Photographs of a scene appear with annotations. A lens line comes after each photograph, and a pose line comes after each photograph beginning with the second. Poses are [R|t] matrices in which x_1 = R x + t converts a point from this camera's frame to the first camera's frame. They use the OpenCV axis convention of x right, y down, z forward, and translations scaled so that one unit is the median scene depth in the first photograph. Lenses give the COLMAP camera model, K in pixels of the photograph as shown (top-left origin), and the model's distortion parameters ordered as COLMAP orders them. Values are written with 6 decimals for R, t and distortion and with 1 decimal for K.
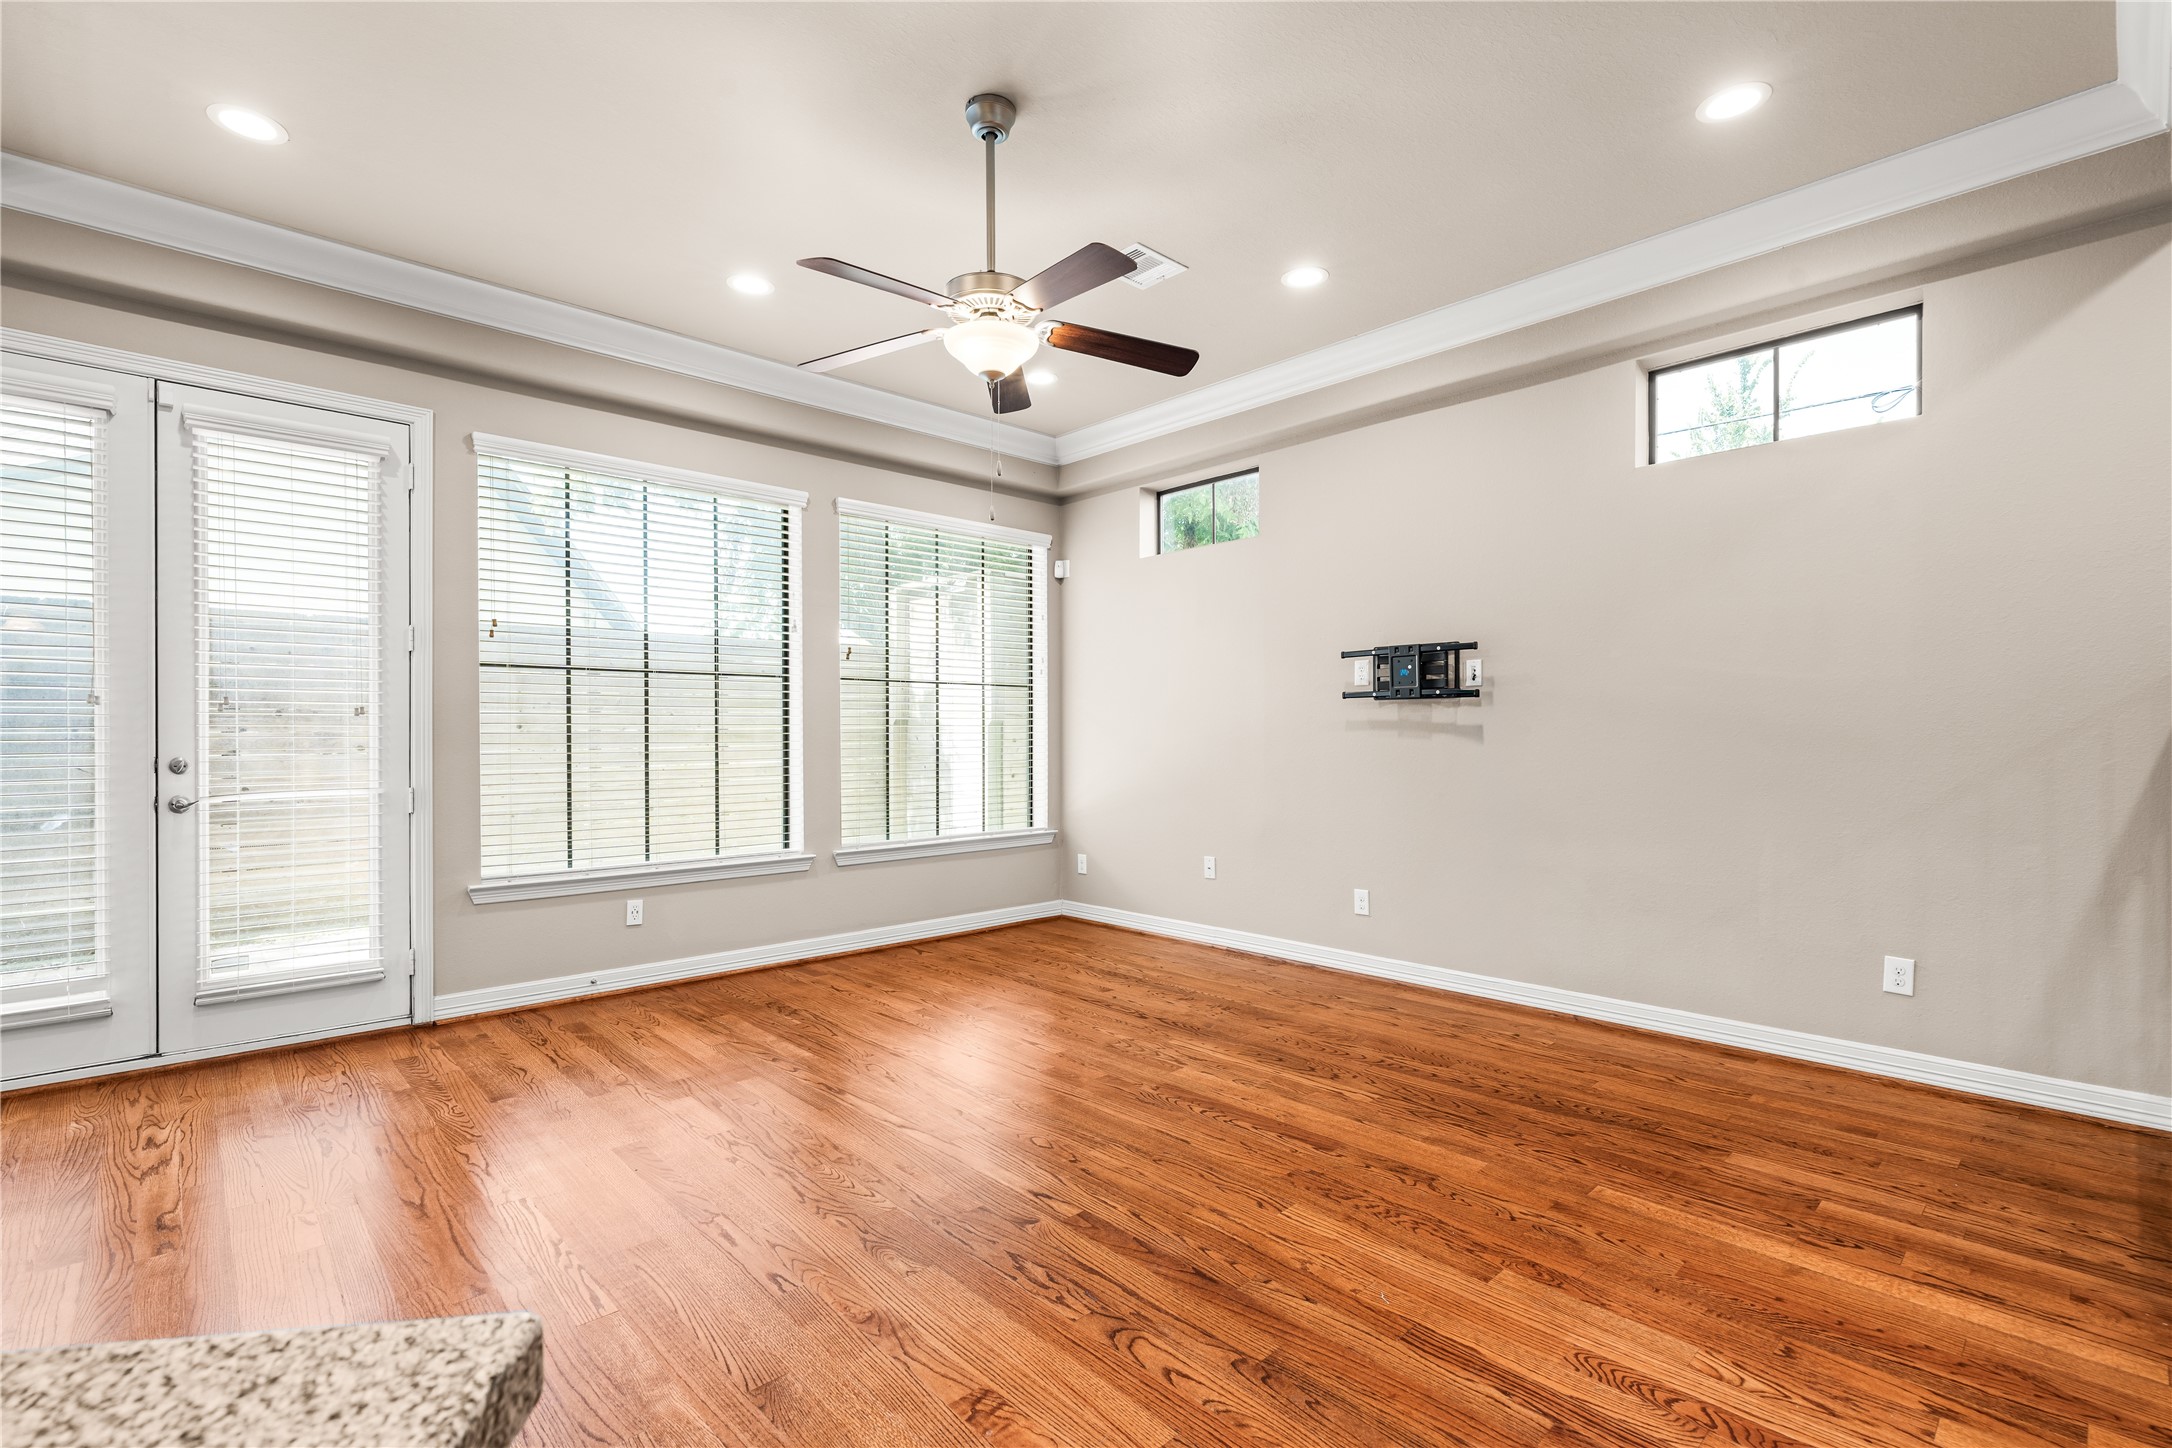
lens RADIAL K [[984.2, 0, 1099.3], [0, 984.2, 737.0], [0, 0, 1]] dist [-0.010717, 0.003496]
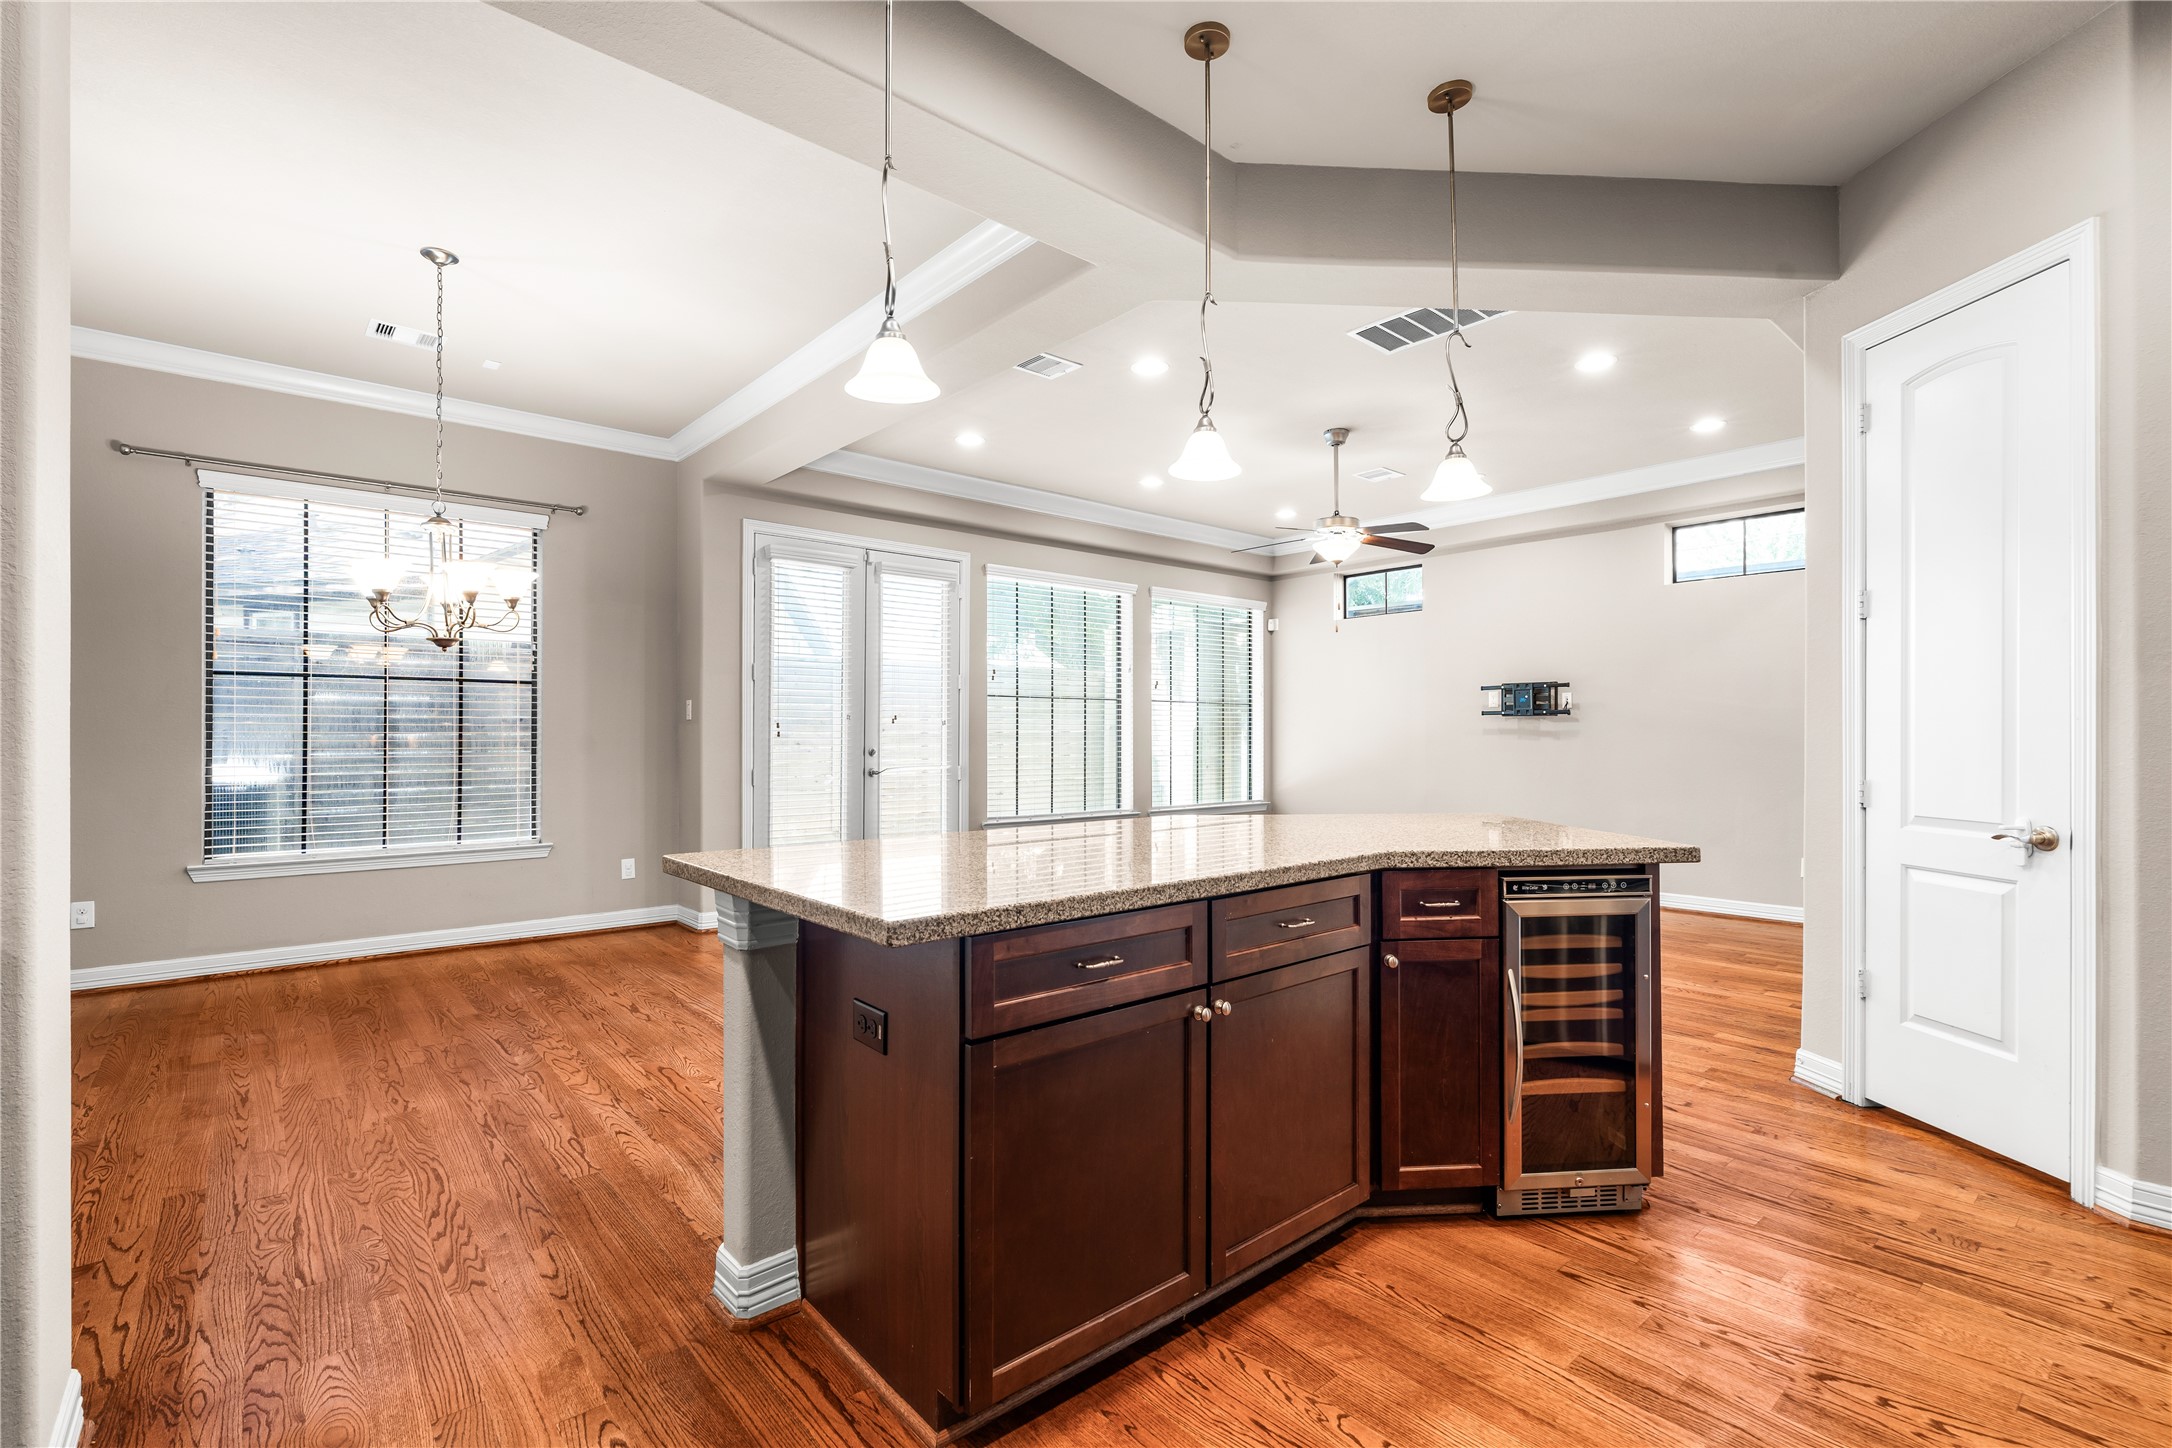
lens RADIAL K [[984.2, 0, 1099.2], [0, 984.2, 718.8], [0, 0, 1]] dist [-0.010717, 0.003496]
pose [[0.998937, 0.002580, -0.046027, -0.363924], [-0.003516, 0.999788, -0.020275, 0.001889], [0.045964, 0.020415, 0.998734, -0.760696]]
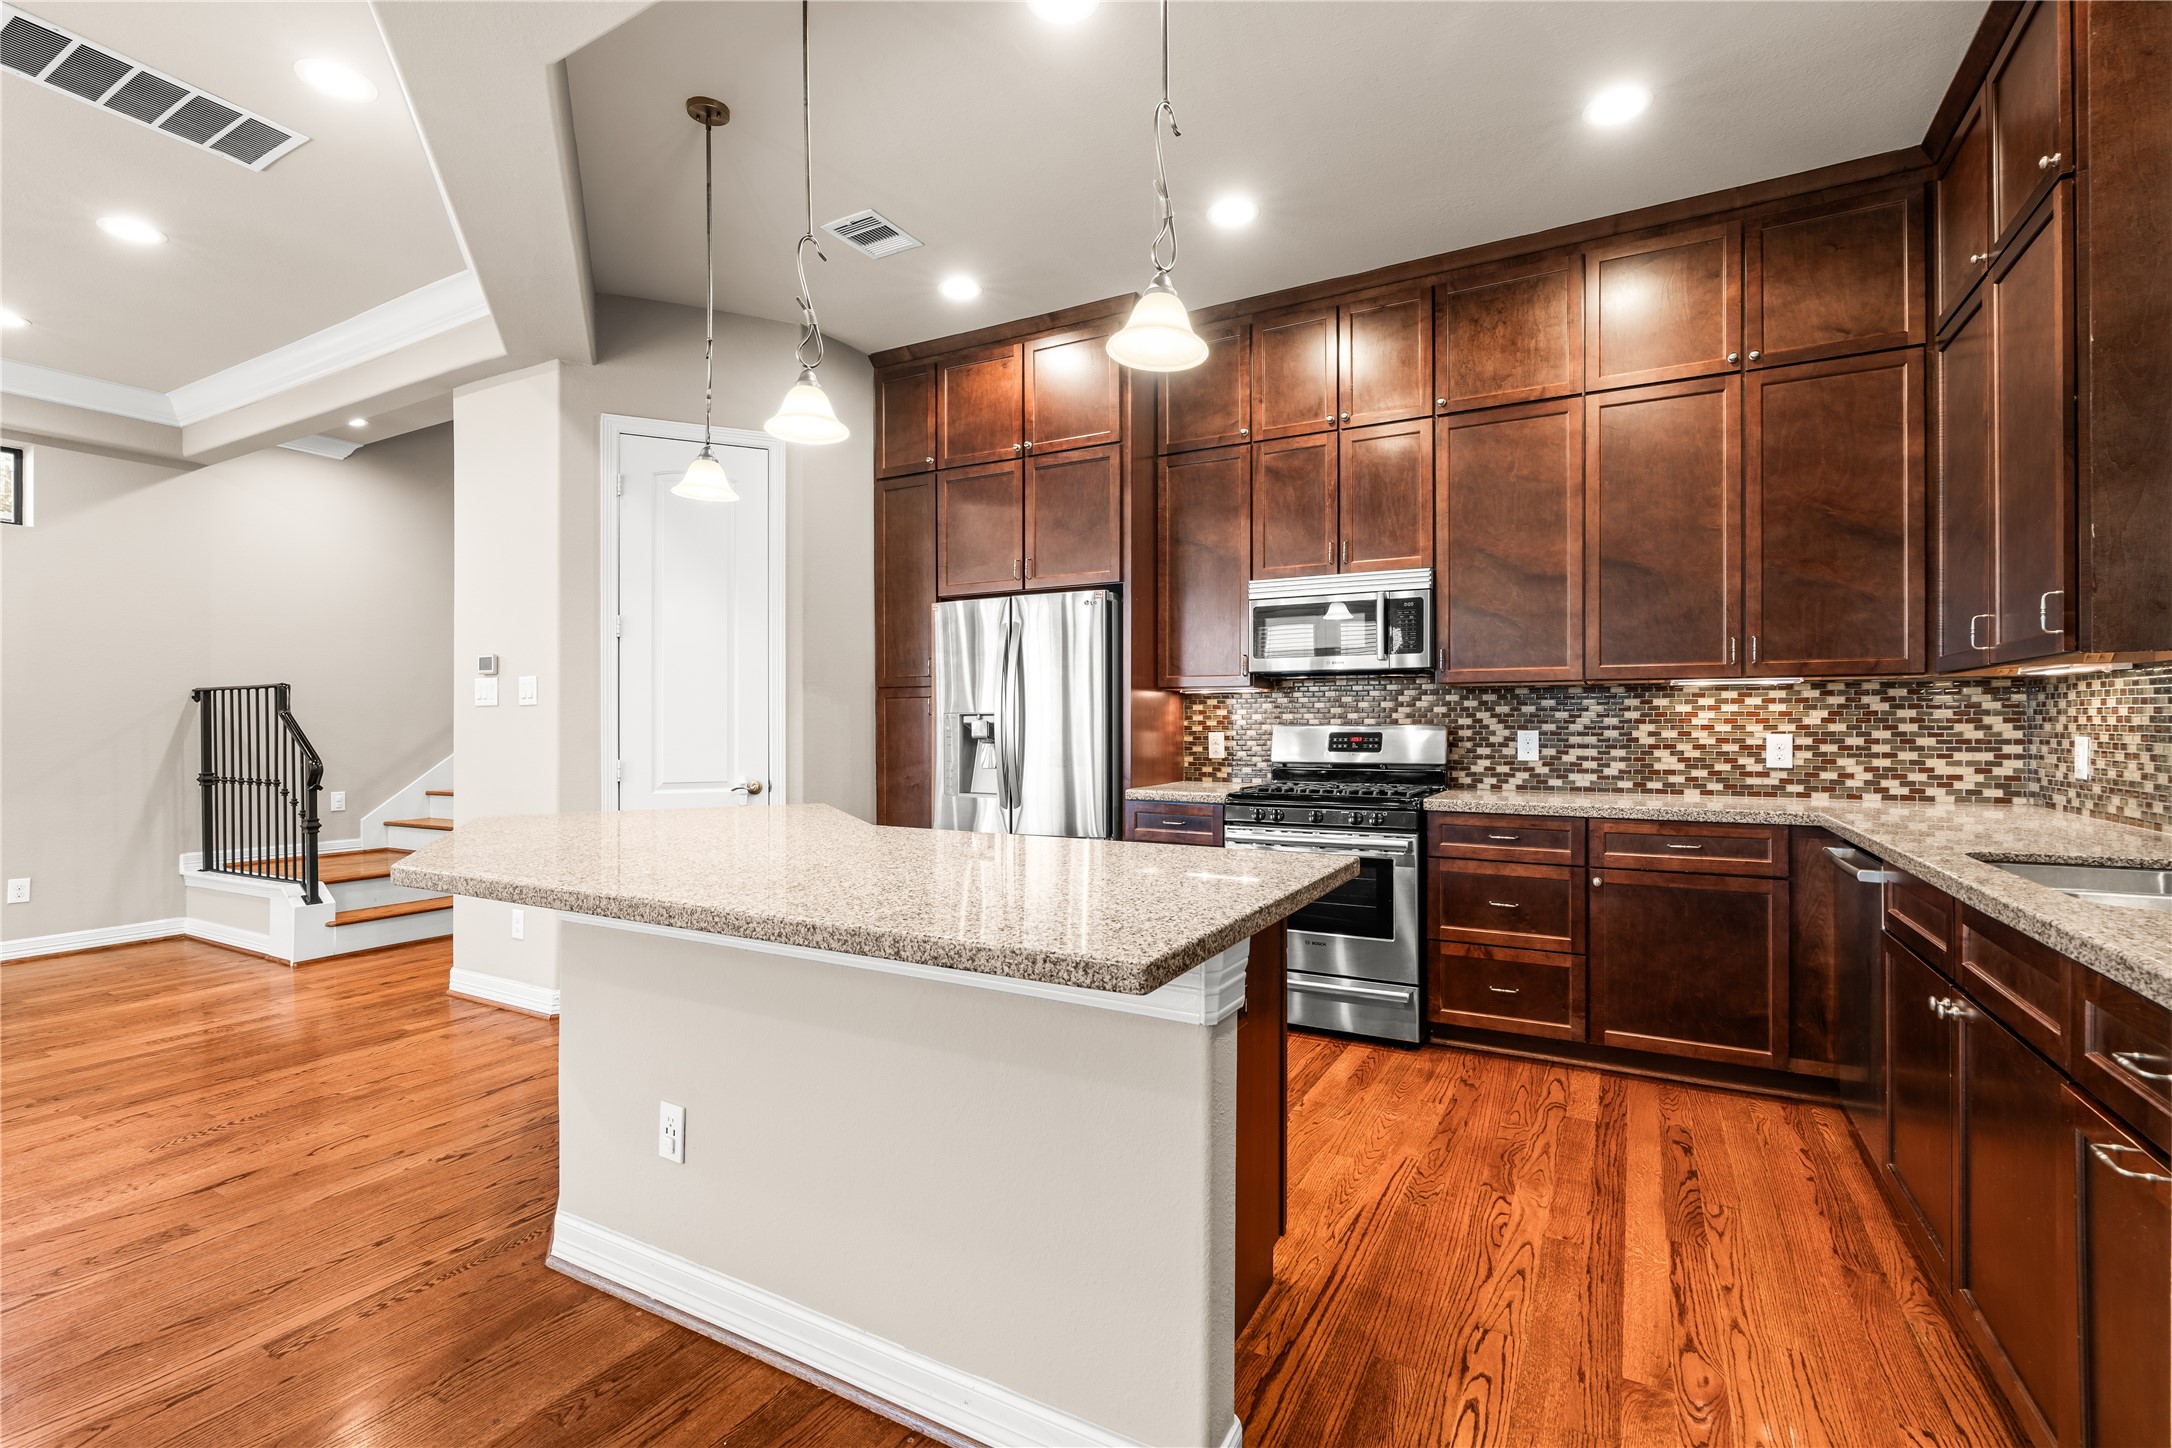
lens RADIAL K [[984.2, 0, 1080.8], [0, 984.2, 717.3], [0, 0, 1]] dist [-0.010717, 0.003496]
pose [[-0.290258, 0.008185, 0.956913, -0.912952], [0.007871, 0.999950, -0.006166, -0.002018], [-0.956916, 0.005742, -0.290308, -0.111924]]
